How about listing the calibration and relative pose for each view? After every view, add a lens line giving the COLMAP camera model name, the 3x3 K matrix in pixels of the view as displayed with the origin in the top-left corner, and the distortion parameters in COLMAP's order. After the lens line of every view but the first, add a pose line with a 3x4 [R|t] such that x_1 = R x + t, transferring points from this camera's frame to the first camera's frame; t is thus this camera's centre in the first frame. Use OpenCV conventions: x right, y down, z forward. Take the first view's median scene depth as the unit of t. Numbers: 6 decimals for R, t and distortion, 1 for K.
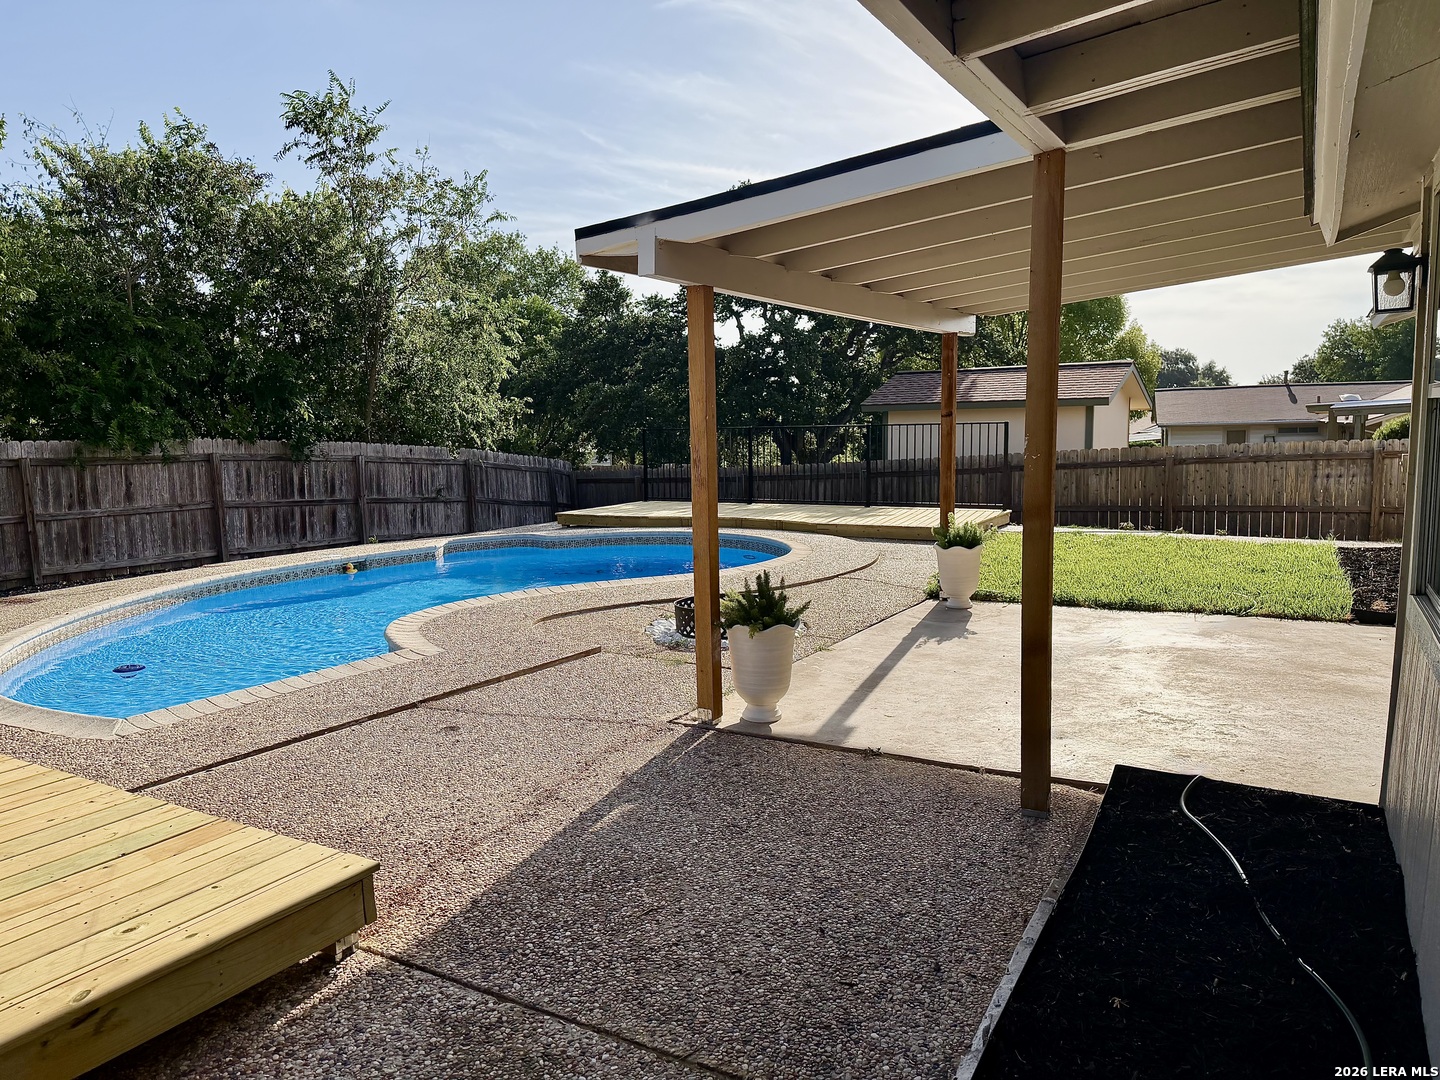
lens RADIAL K [[1014.1, 0, 720.4], [0, 1014.1, 533.8], [0, 0, 1]] dist [0.070138, -0.085124]
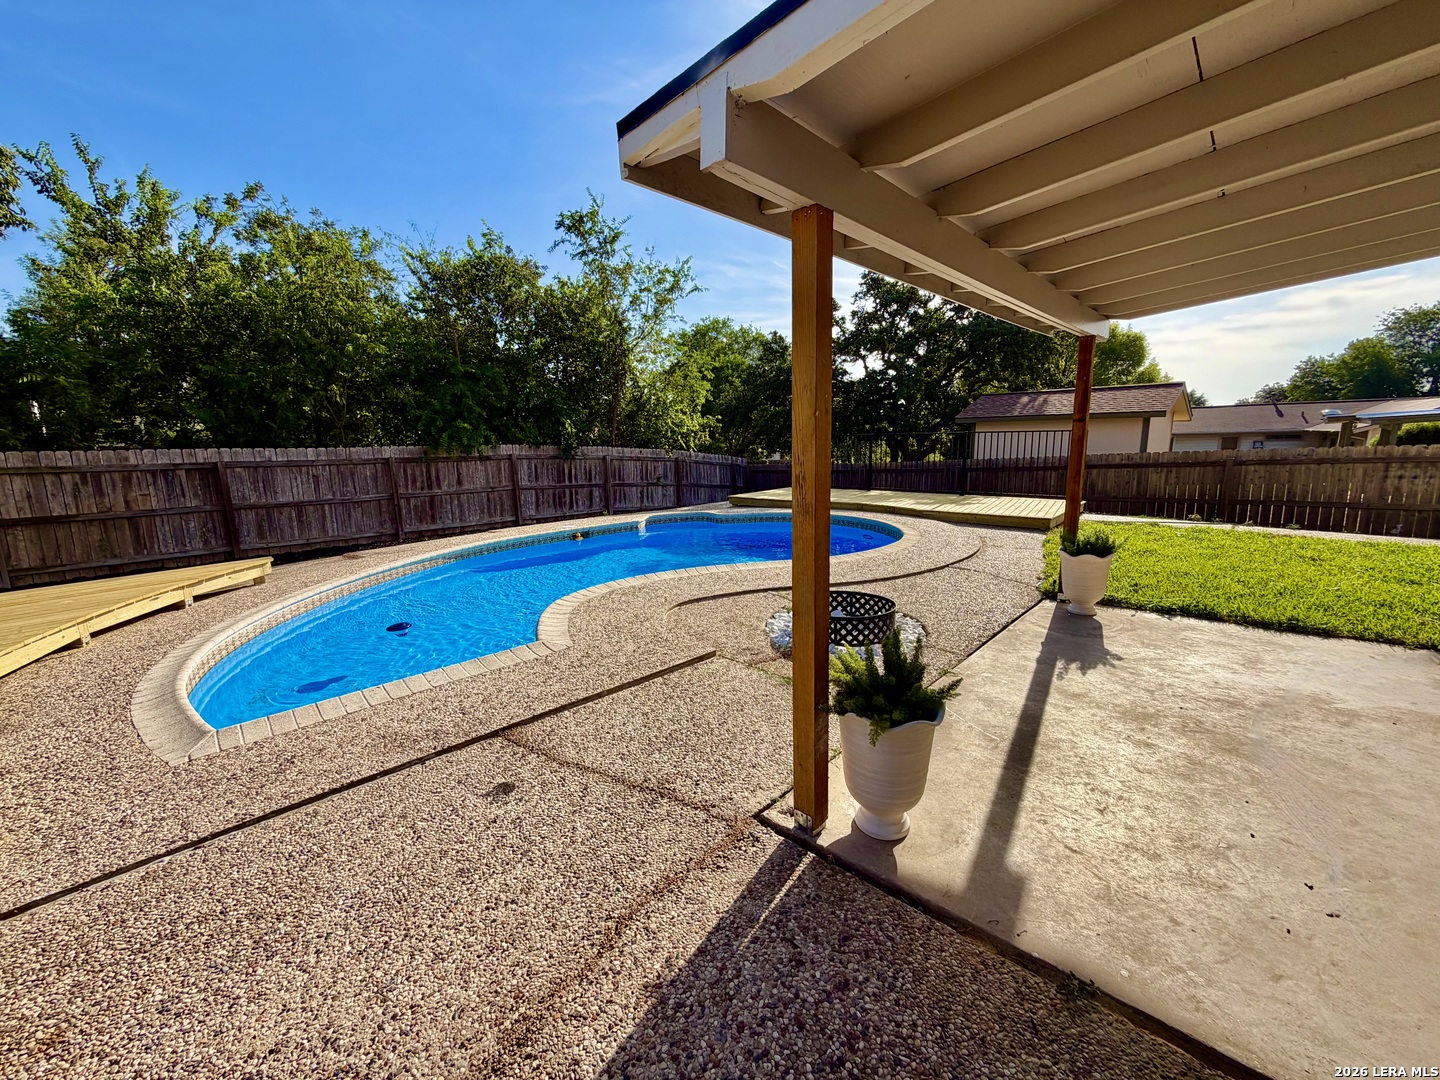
lens RADIAL K [[580.4, 0, 715.4], [0, 580.4, 541.4], [0, 0, 1]] dist [-0.001920, 0.000445]
pose [[0.974641, 0.035476, -0.220944, 0.005307], [-0.018870, 0.996866, 0.076822, -0.034937], [0.222977, -0.070705, 0.972256, 0.360772]]
